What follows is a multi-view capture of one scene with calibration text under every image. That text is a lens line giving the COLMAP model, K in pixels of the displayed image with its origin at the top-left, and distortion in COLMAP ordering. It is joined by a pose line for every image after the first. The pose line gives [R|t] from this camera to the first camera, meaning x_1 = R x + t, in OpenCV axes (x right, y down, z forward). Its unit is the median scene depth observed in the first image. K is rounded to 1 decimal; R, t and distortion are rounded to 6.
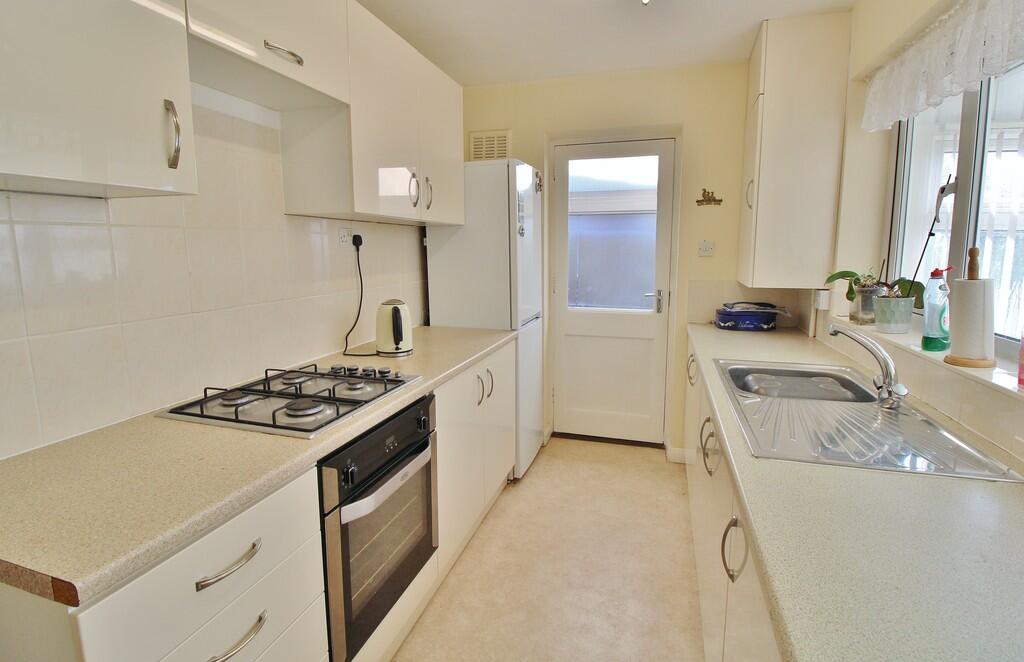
lens RADIAL K [[481.9, 0, 513.5], [0, 481.9, 323.2], [0, 0, 1]] dist [-0.015112, -0.000406]
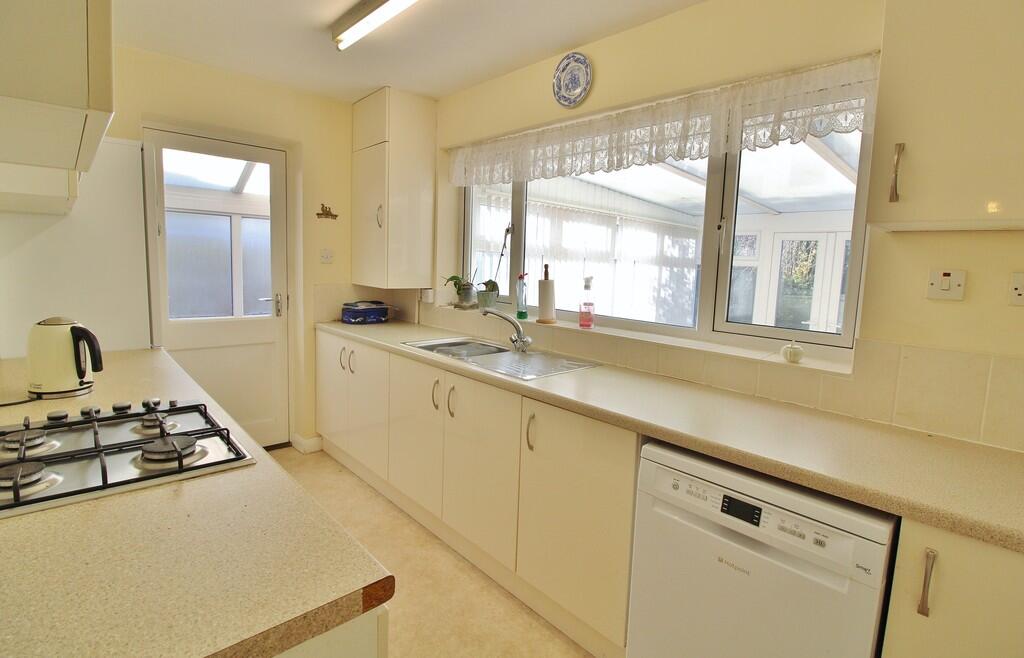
lens RADIAL K [[481.9, 0, 516.1], [0, 481.9, 325.4], [0, 0, 1]] dist [-0.015112, -0.000406]
pose [[0.497017, -0.089921, 0.863069, -0.407098], [0.092764, 0.994423, 0.050187, -0.007518], [-0.862768, 0.055118, 0.502587, 0.048189]]
